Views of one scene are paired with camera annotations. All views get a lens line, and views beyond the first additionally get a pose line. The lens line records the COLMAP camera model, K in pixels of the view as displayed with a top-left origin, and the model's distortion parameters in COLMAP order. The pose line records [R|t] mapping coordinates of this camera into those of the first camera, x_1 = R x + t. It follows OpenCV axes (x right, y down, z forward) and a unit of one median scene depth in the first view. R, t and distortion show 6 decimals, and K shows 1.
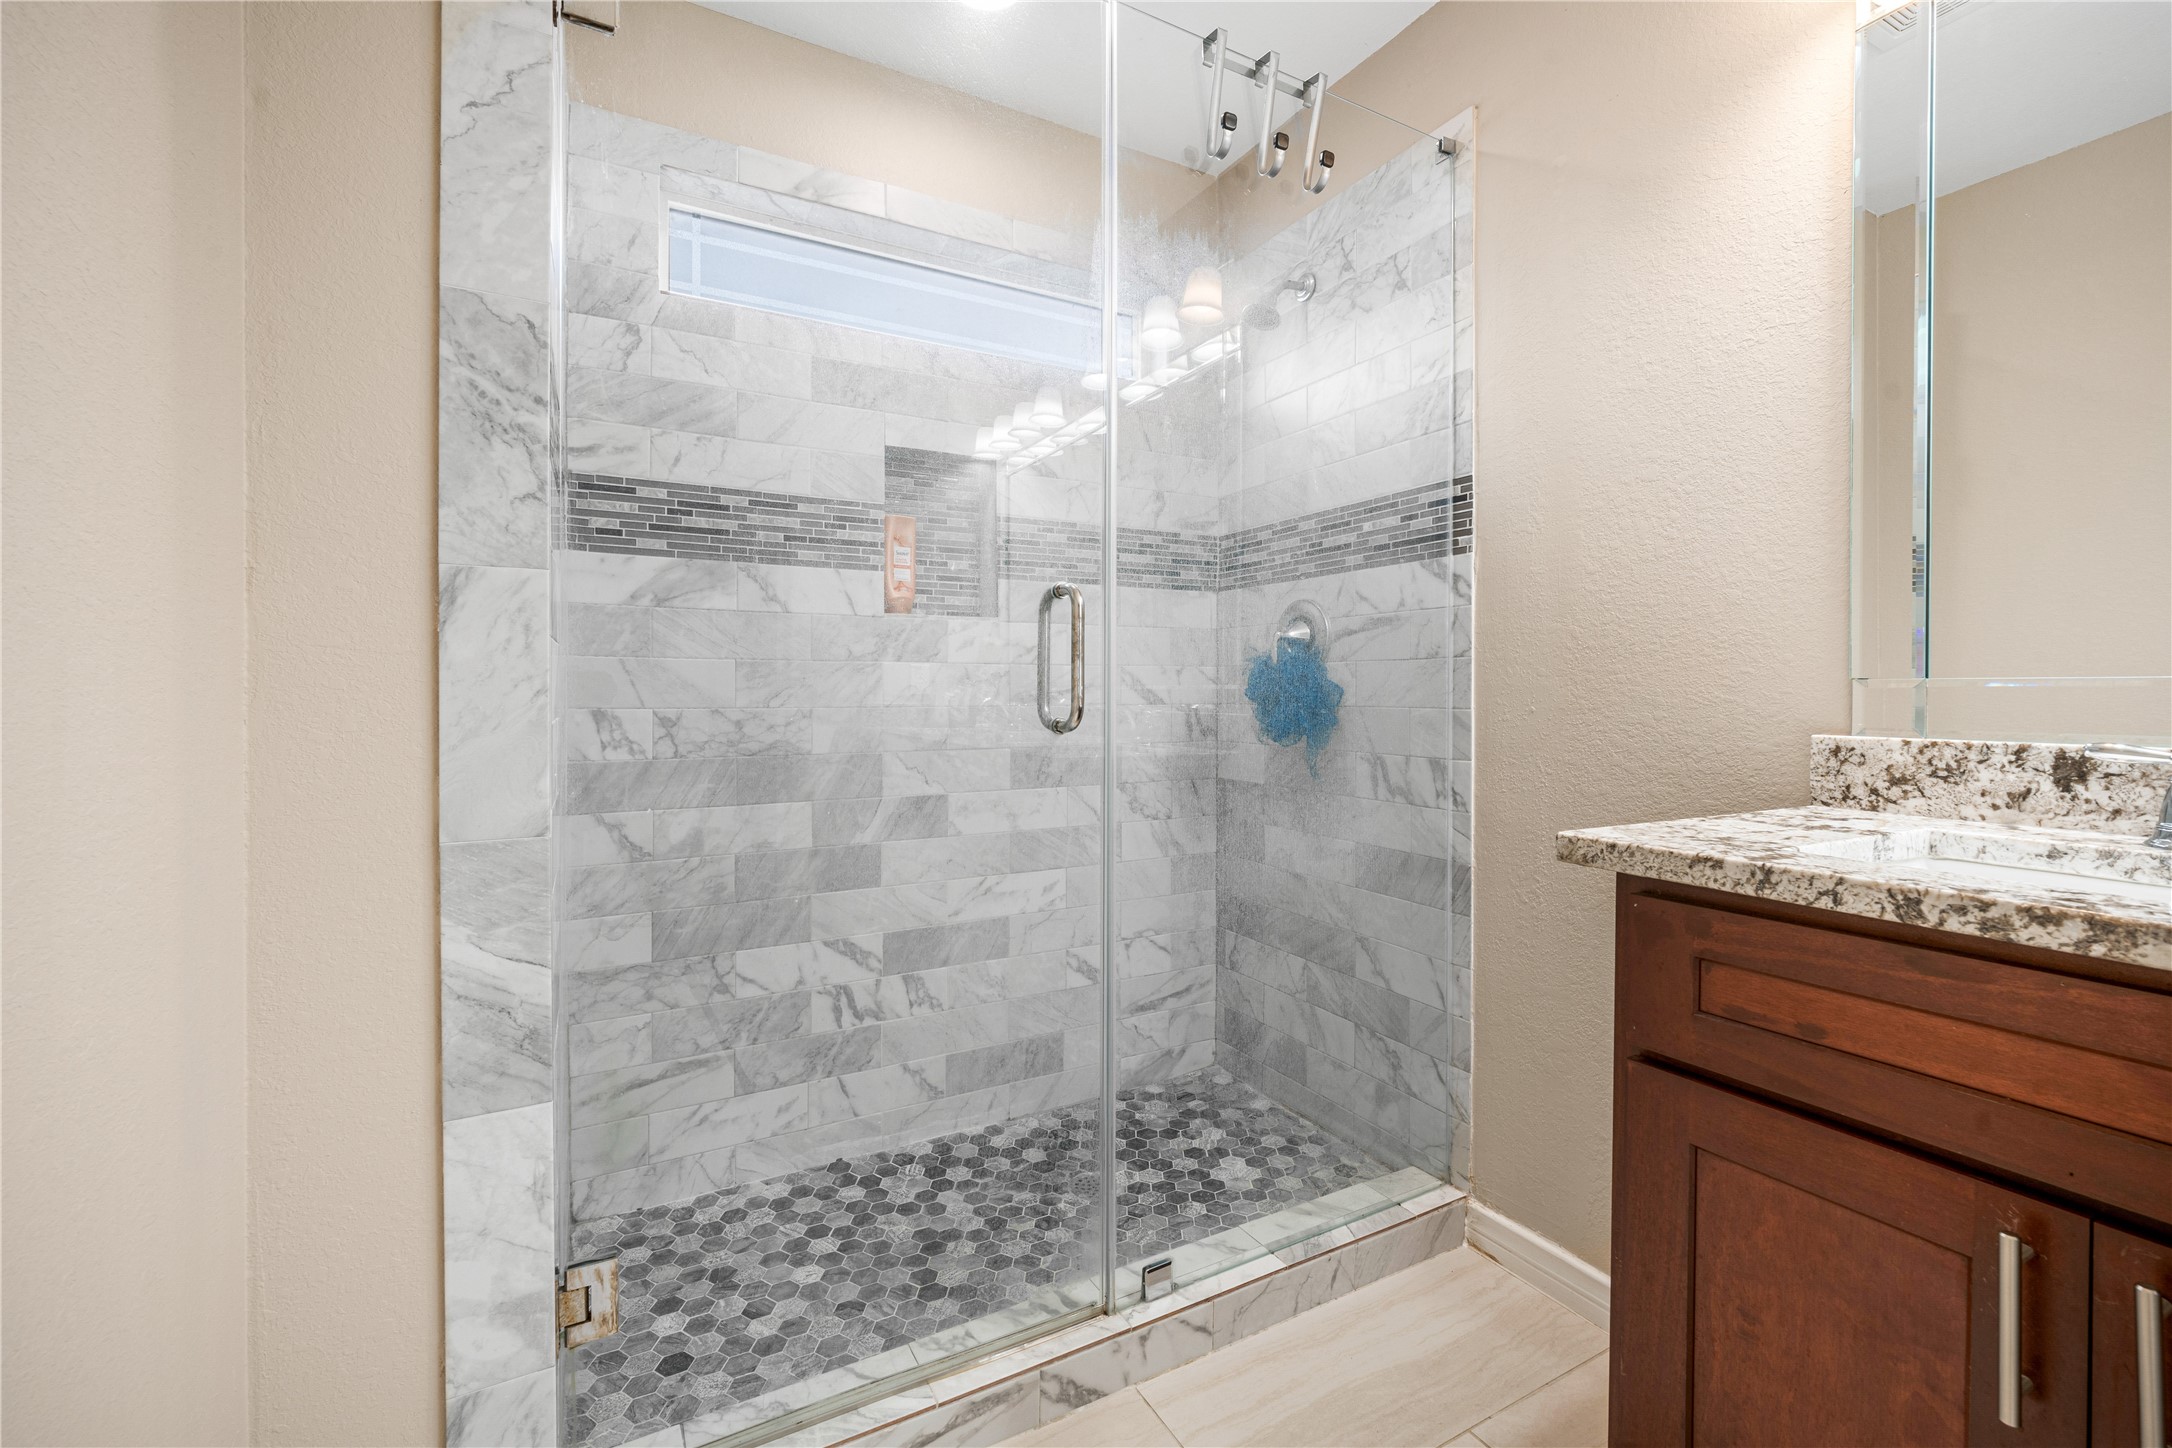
lens RADIAL K [[941.0, 0, 1152.0], [0, 941.0, 695.7], [0, 0, 1]] dist [-0.017702, -0.000046]
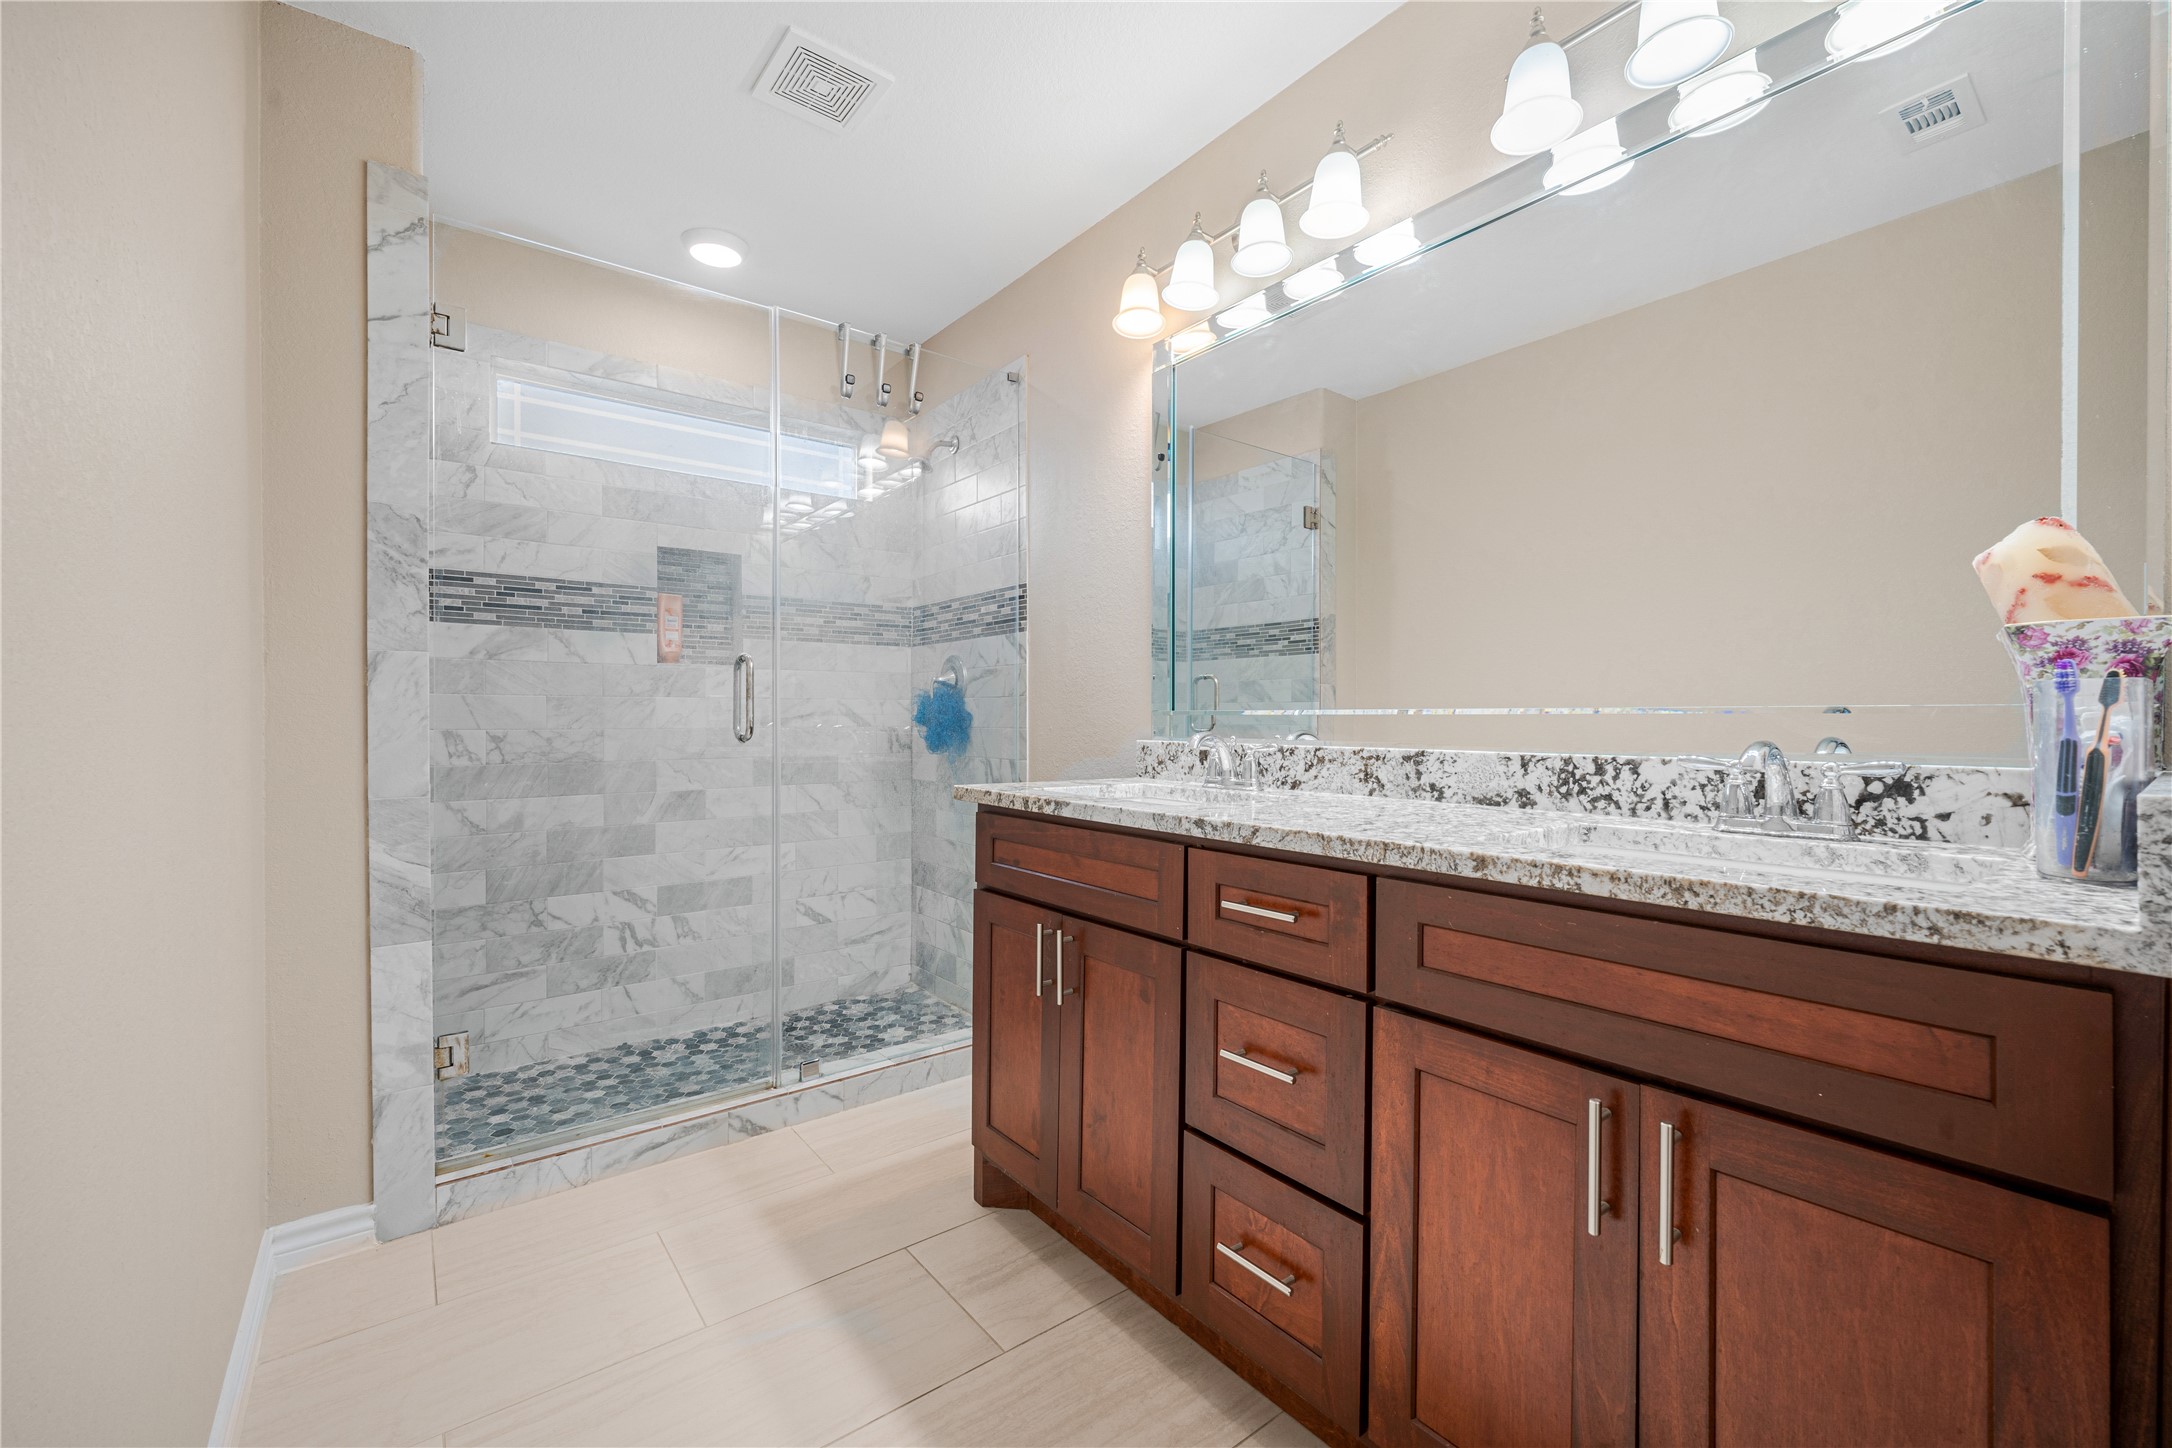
lens RADIAL K [[878.0, 0, 1086.0], [0, 878.0, 724.0], [0, 0, 1]] dist [-0.022194, 0.000260]
pose [[0.992905, -0.001691, 0.118896, 0.226648], [0.001365, 0.999995, 0.002822, 0.002360], [-0.118900, -0.002640, 0.992903, -0.440848]]
